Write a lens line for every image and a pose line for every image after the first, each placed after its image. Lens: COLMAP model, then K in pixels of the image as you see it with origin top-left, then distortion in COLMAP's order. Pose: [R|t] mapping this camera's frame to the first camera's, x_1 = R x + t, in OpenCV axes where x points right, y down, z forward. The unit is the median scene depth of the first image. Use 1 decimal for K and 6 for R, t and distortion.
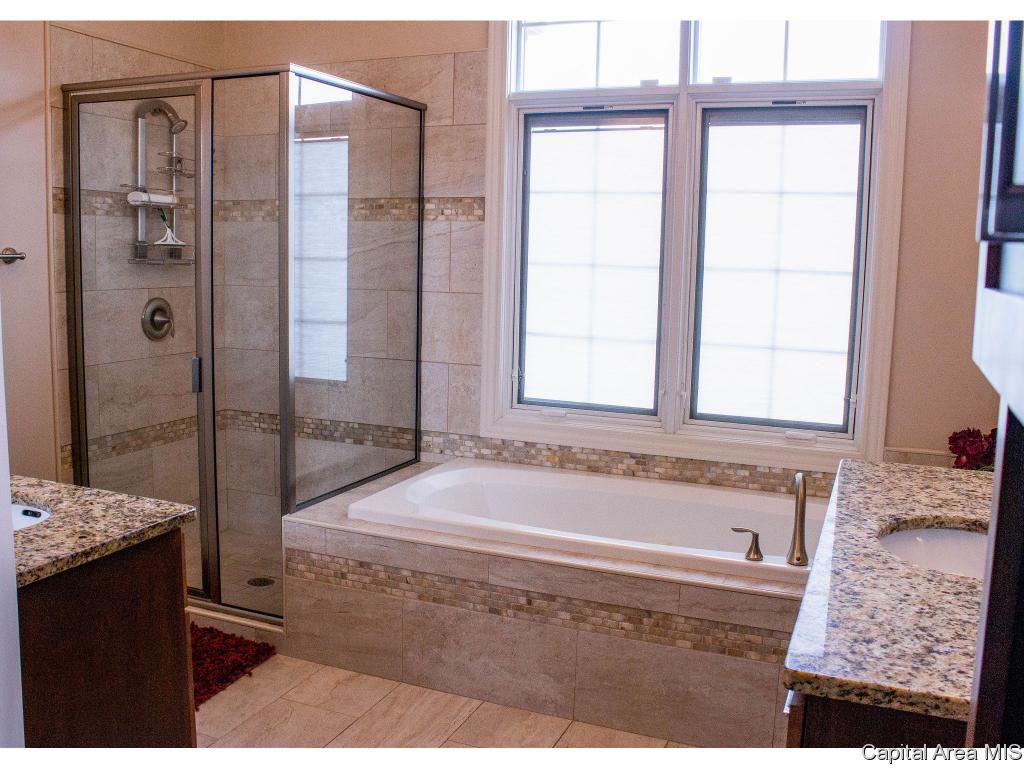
lens RADIAL K [[951.0, 0, 510.0], [0, 951.0, 379.1], [0, 0, 1]] dist [-0.144496, 0.000000]
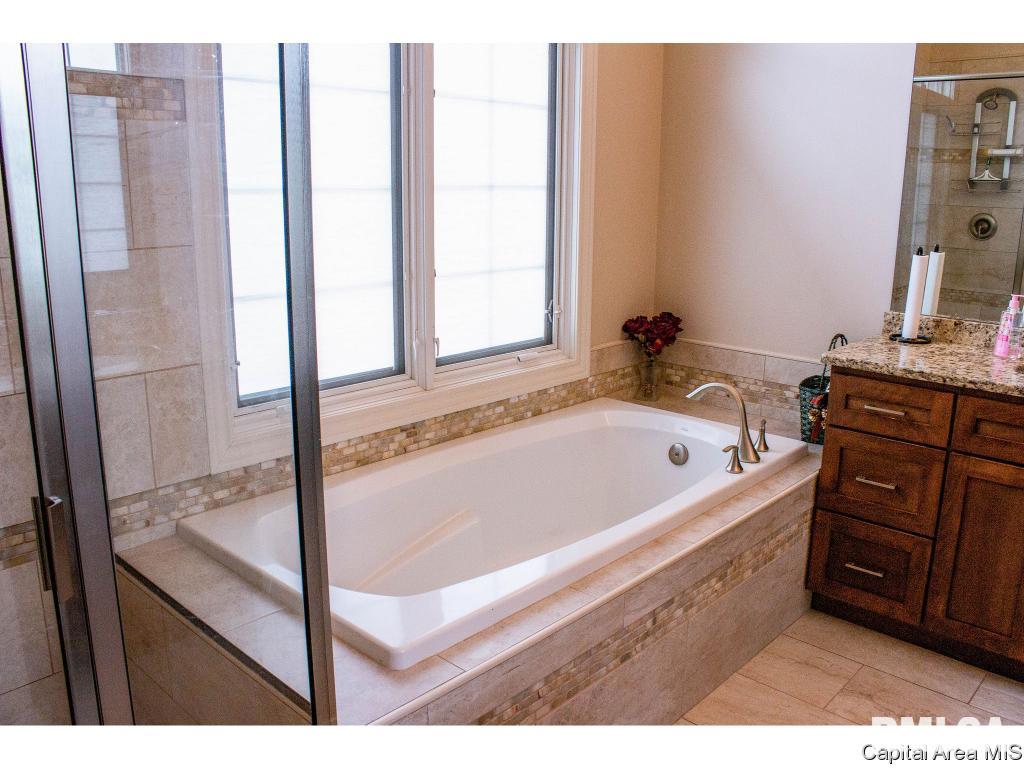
lens RADIAL K [[849.2, 0, 511.9], [0, 849.2, 385.0], [0, 0, 1]] dist [-0.167228, 0.146927]
pose [[0.340421, -0.243914, 0.908086, -0.477513], [0.119936, 0.969143, 0.215353, -0.097331], [-0.932593, 0.035601, 0.359170, 0.659041]]
